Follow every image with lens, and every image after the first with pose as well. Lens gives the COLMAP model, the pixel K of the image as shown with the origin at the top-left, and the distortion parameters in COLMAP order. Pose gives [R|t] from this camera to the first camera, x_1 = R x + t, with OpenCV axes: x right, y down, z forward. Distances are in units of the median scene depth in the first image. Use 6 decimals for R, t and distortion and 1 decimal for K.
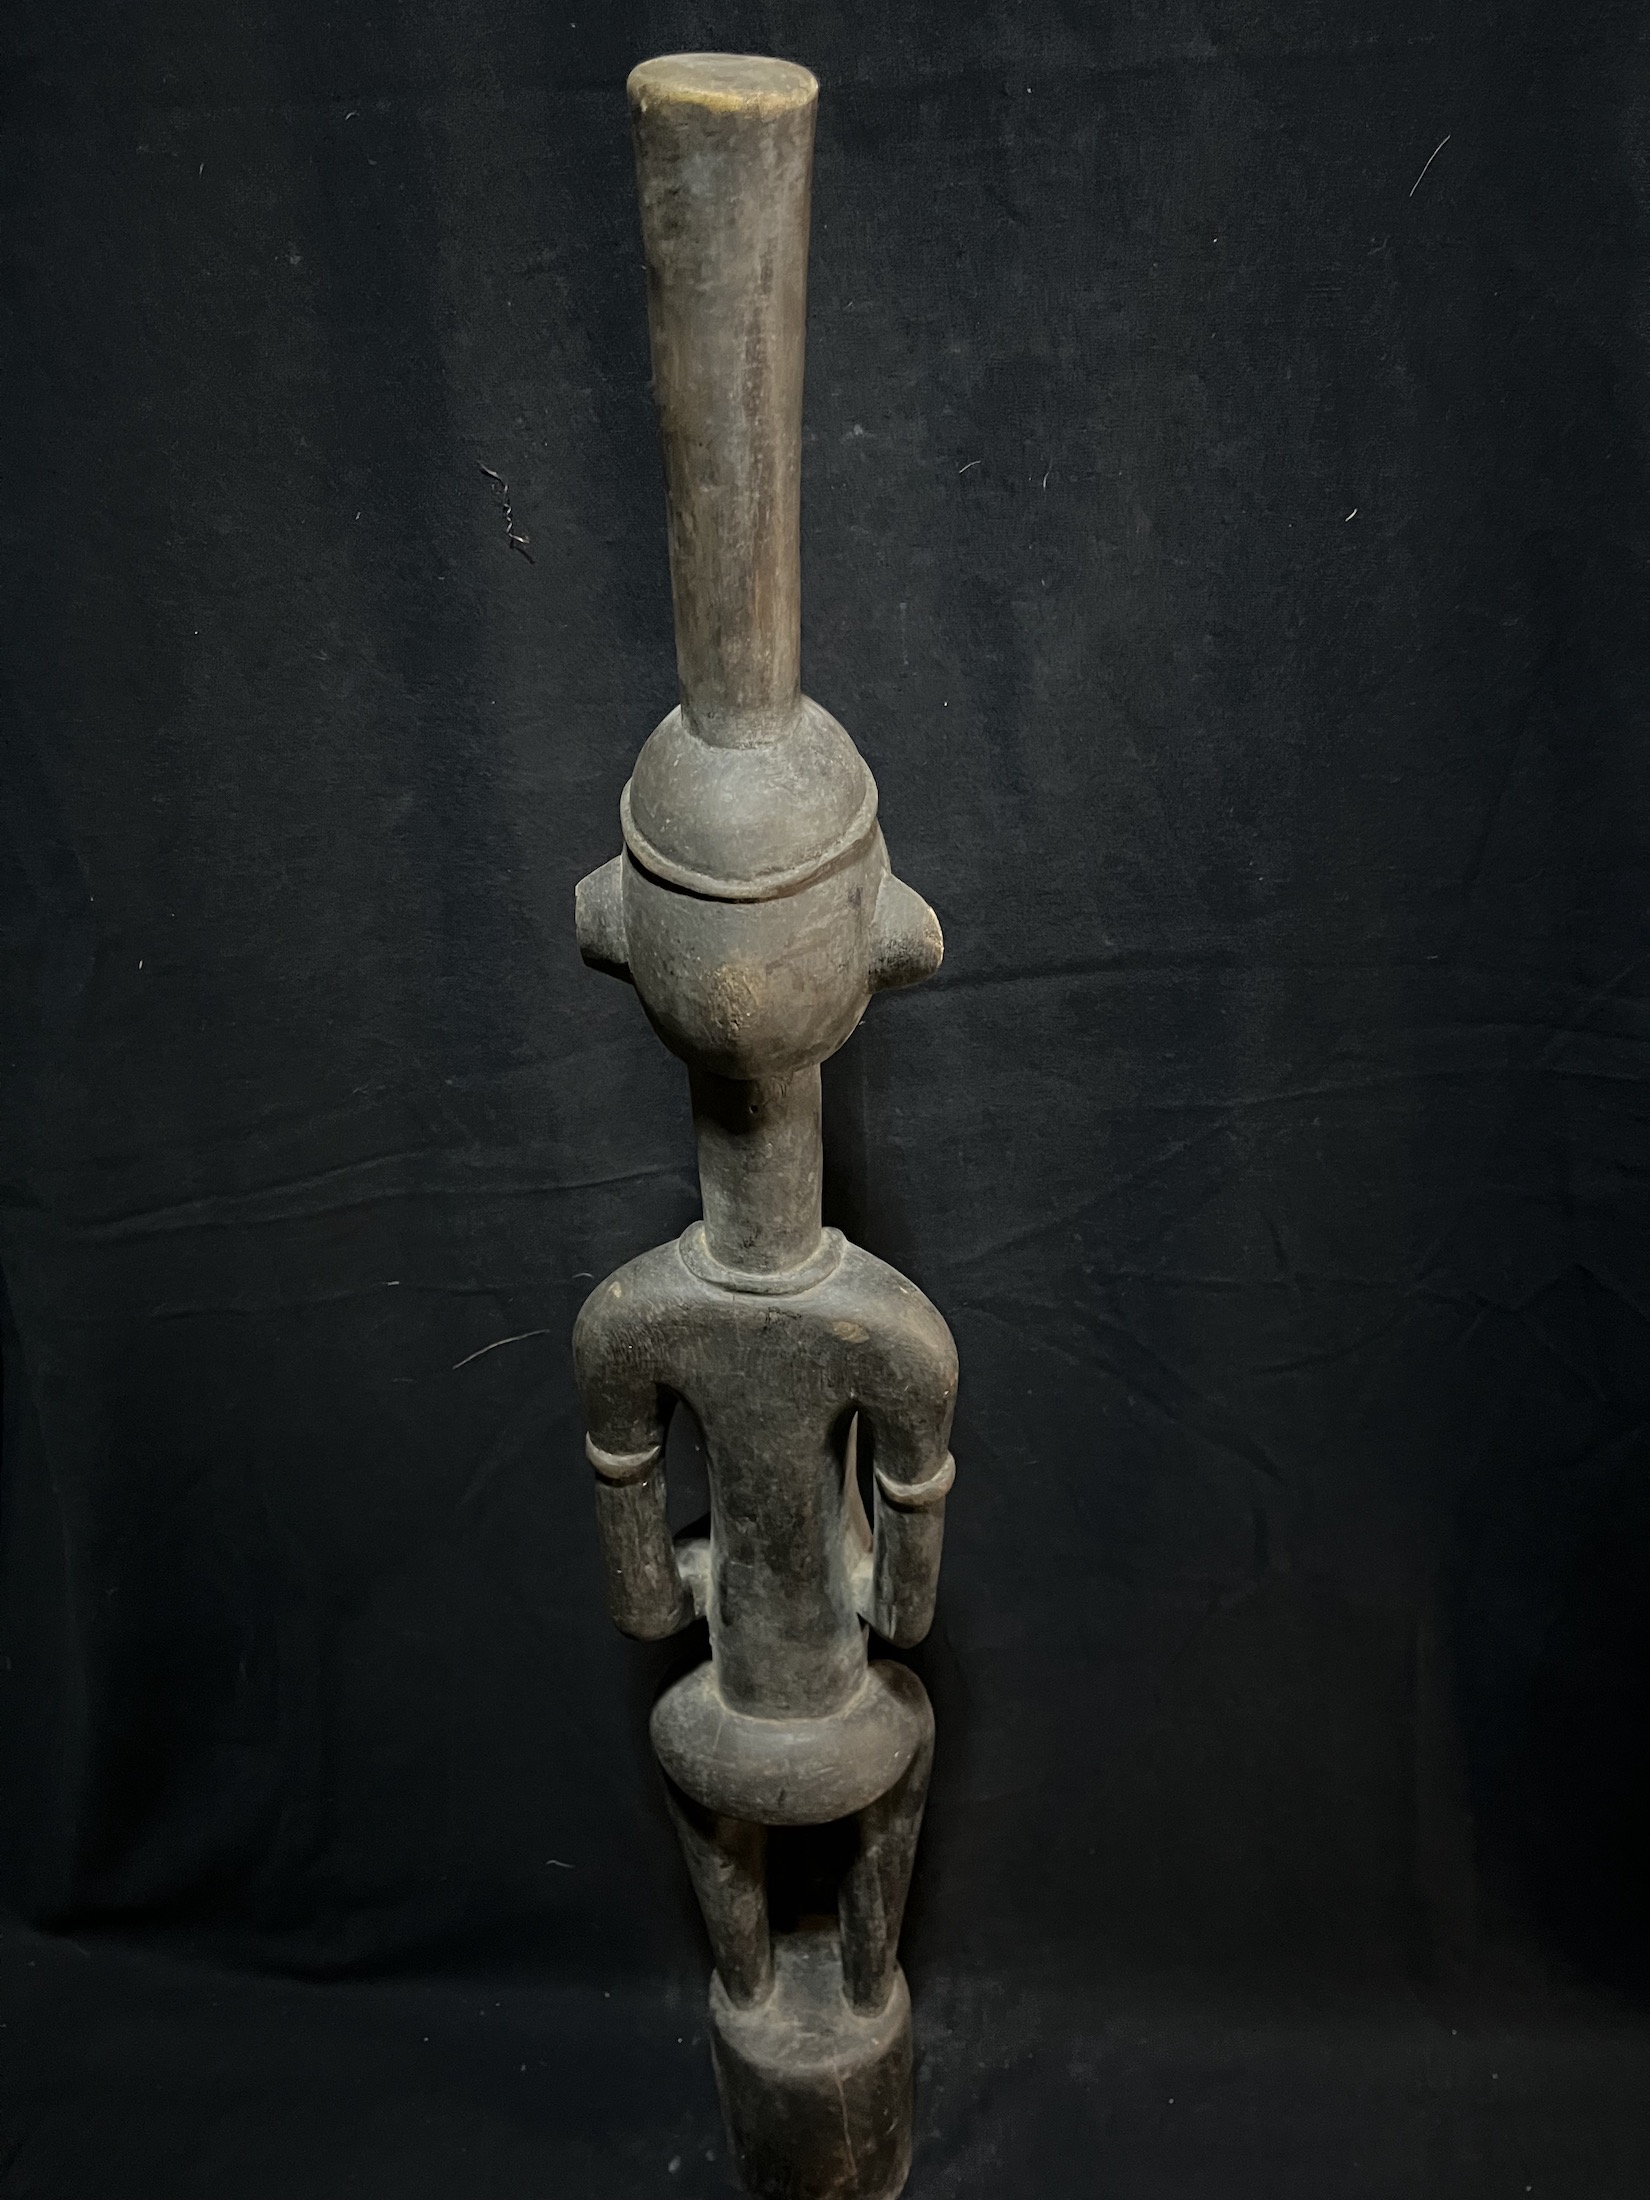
lens RADIAL K [[1677.5, 0, 836.0], [0, 1677.5, 1098.5], [0, 0, 1]] dist [0.019763, -0.027138]
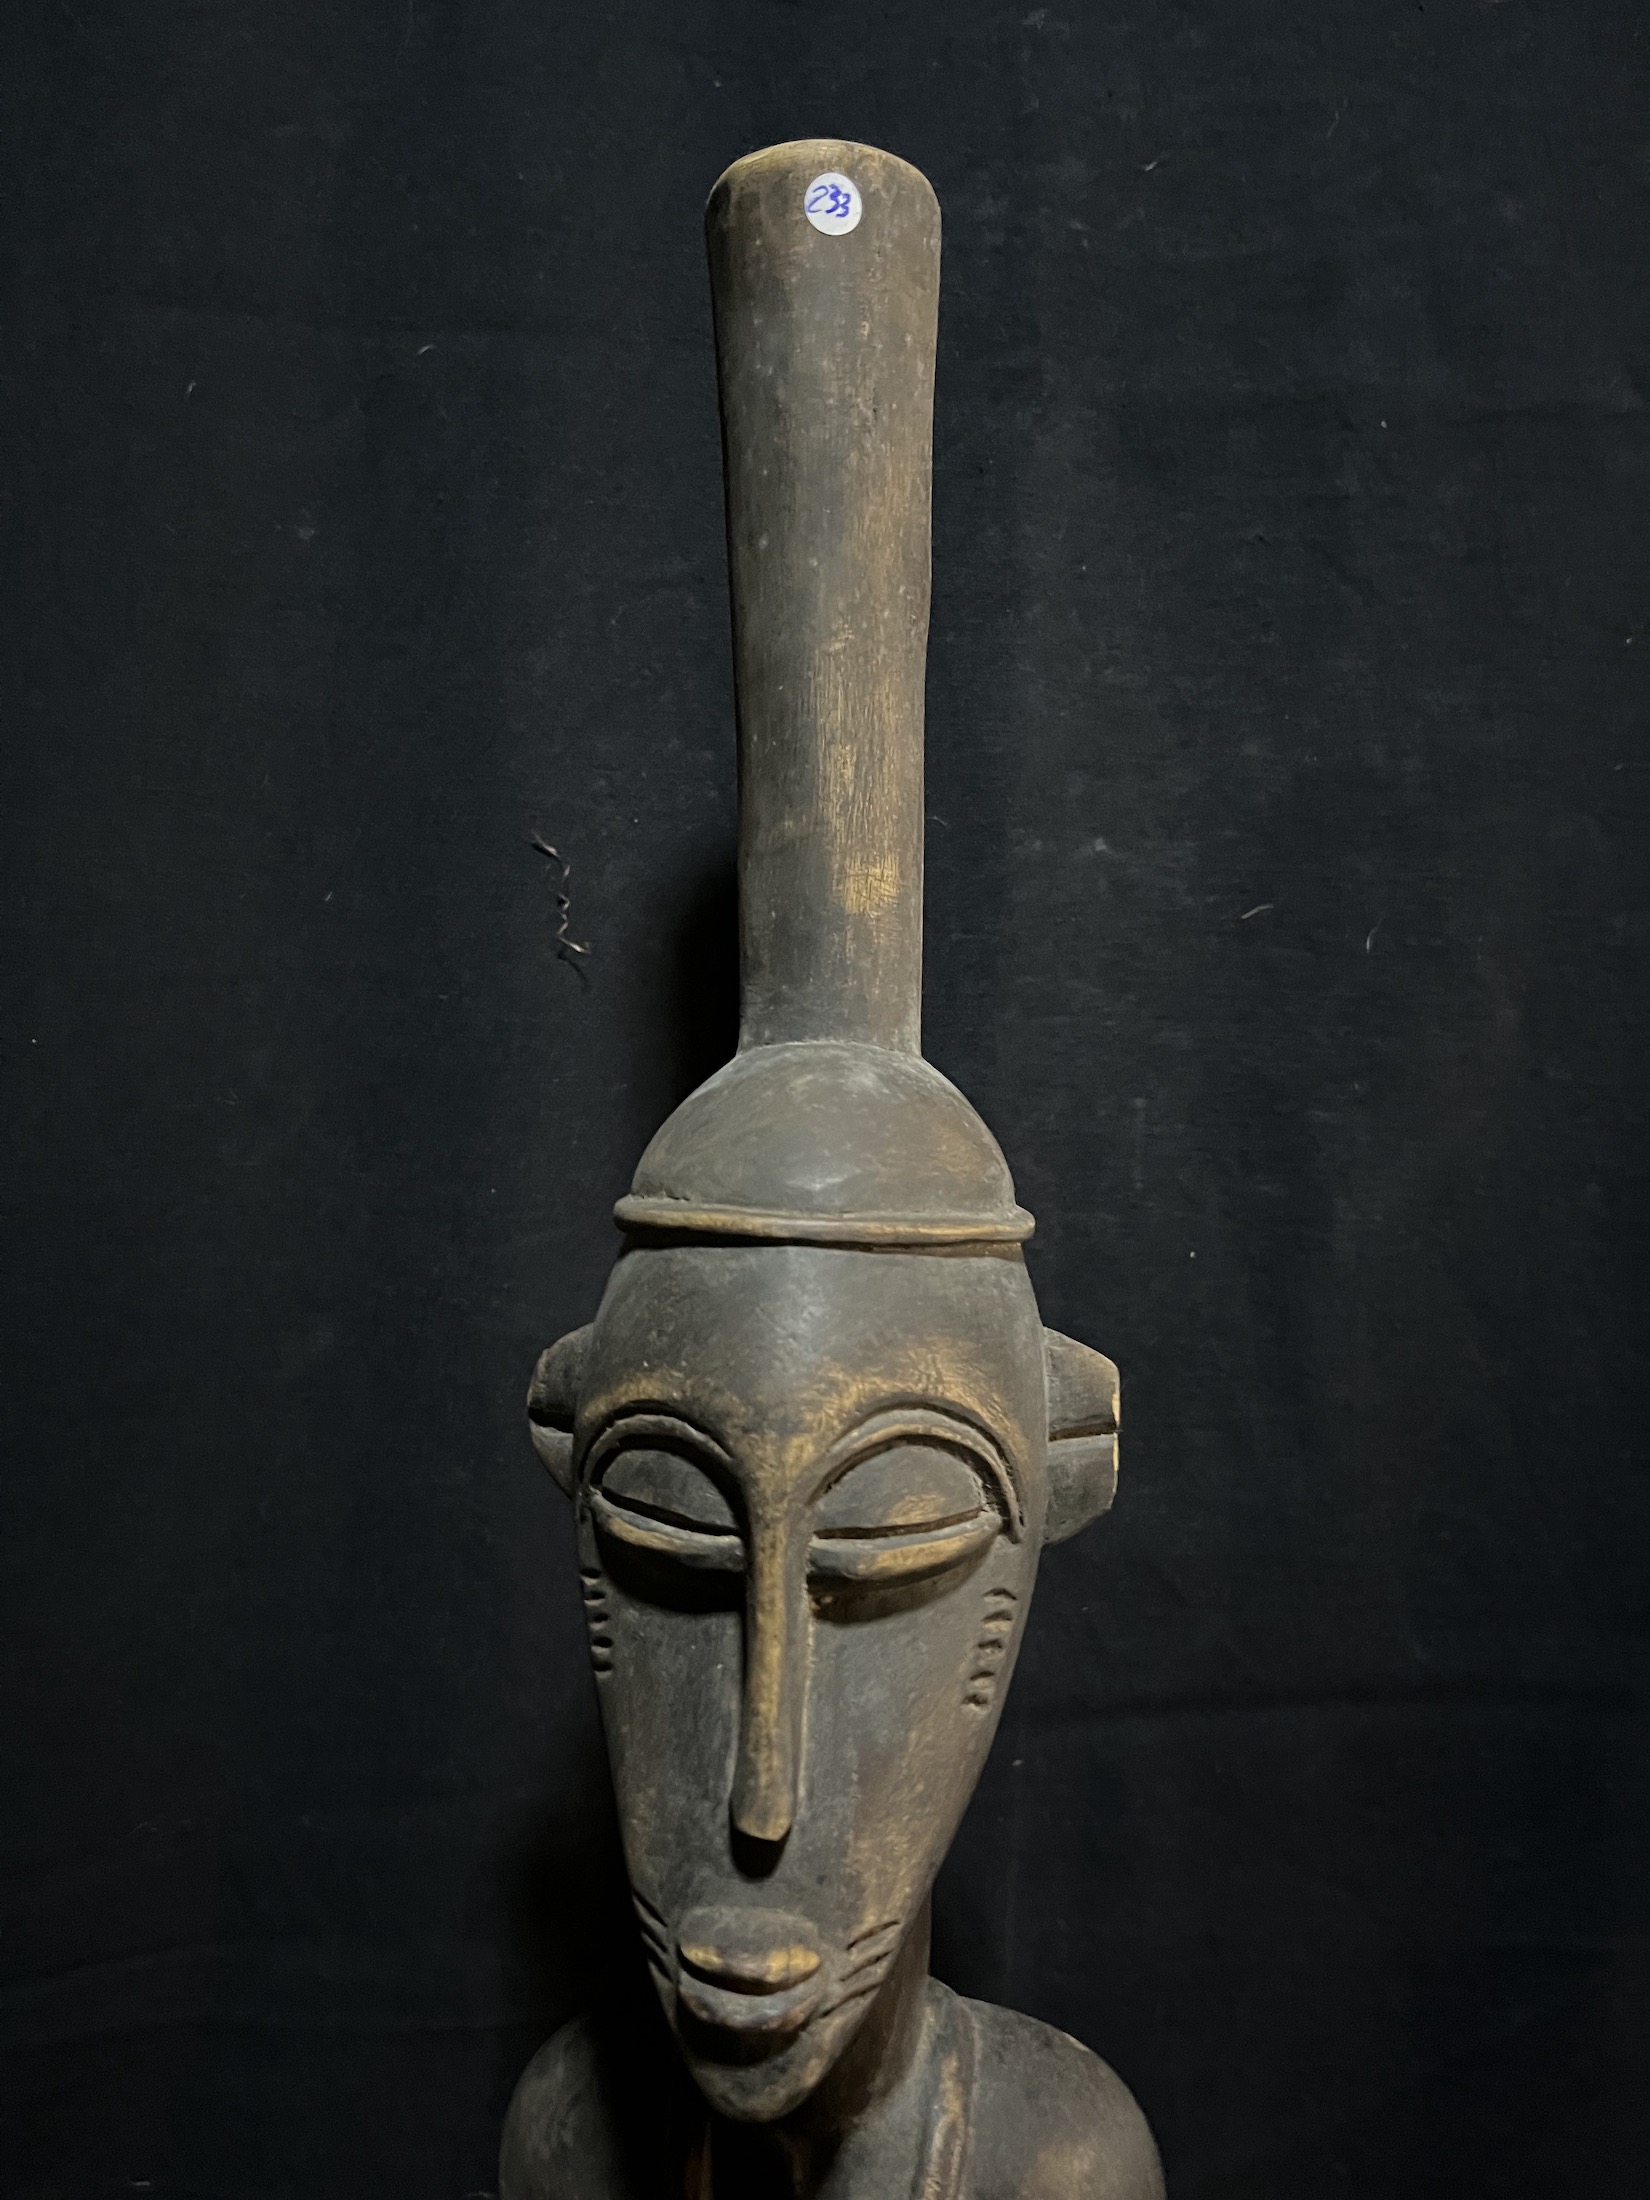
lens RADIAL K [[1677.5, 0, 822.8], [0, 1677.5, 1104.8], [0, 0, 1]] dist [0.019763, -0.027138]
pose [[0.994514, 0.088157, 0.056307, -0.113532], [-0.061839, 0.929636, -0.363252, -0.042726], [-0.084368, 0.357778, 0.929988, 0.373600]]
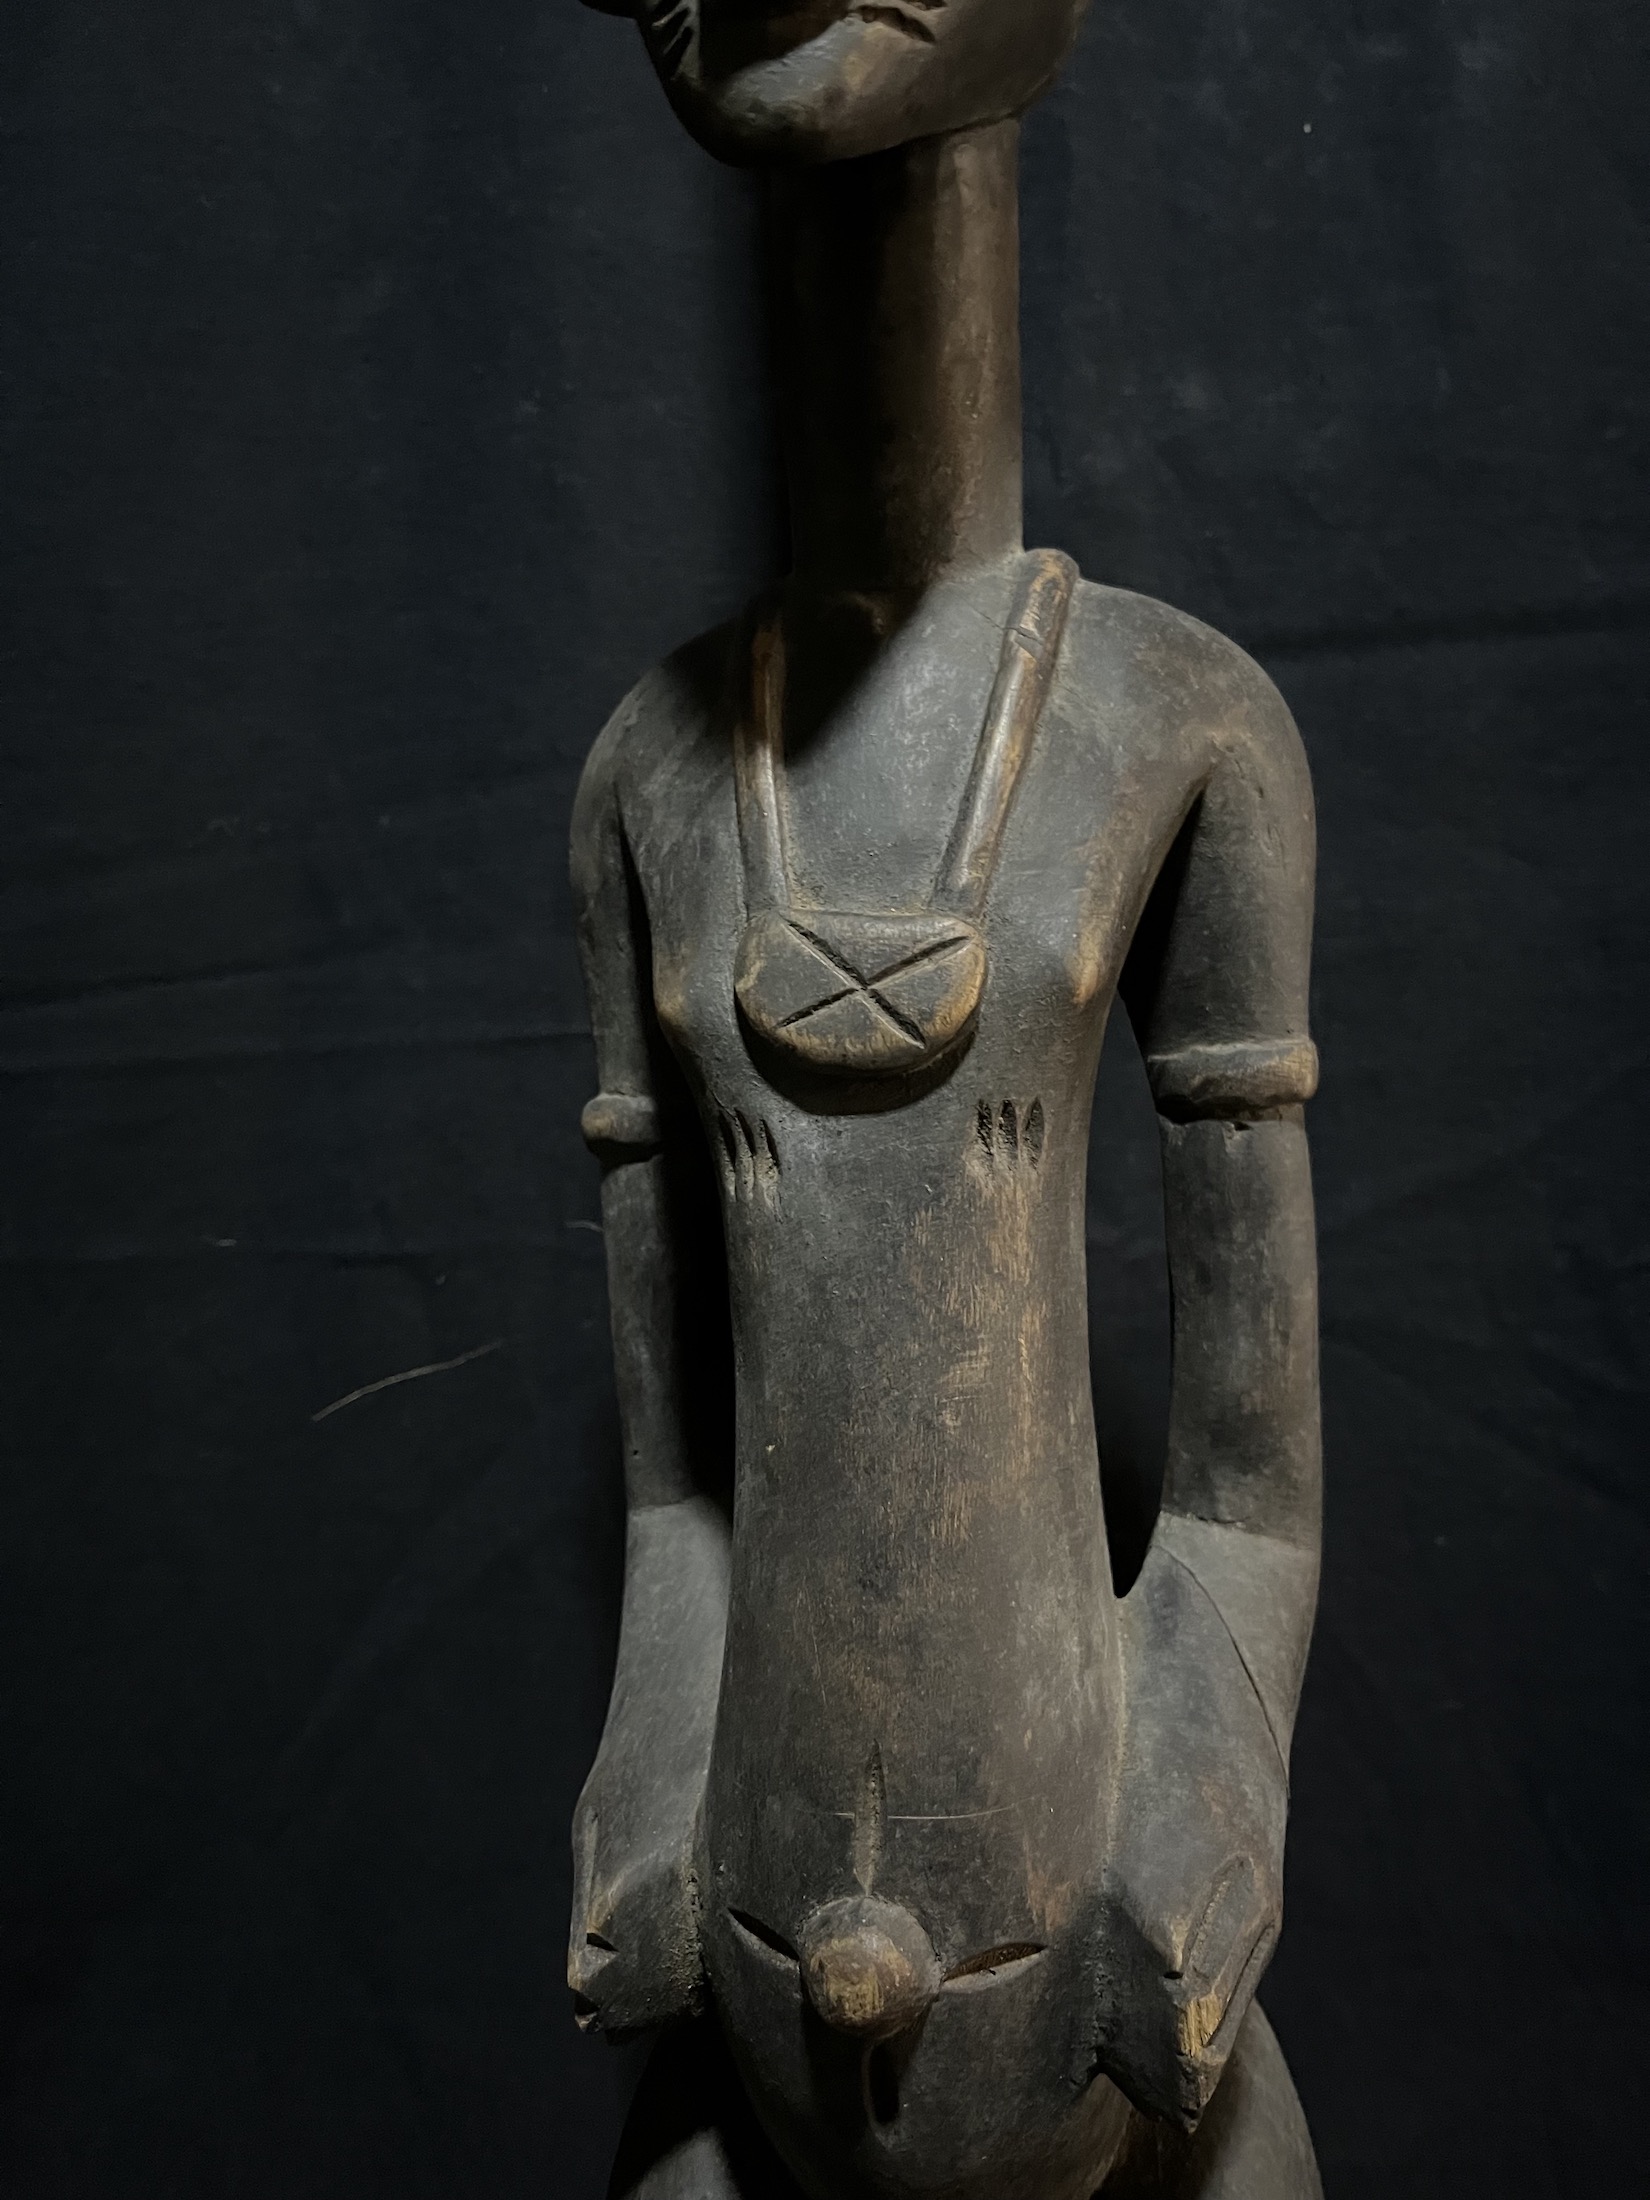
lens RADIAL K [[1677.5, 0, 844.2], [0, 1677.5, 1106.1], [0, 0, 1]] dist [0.019763, -0.027138]
pose [[0.998720, 0.041845, -0.028432, -0.063670], [-0.049681, 0.917305, -0.395074, 0.307646], [0.009549, 0.395980, 0.918209, 0.567109]]
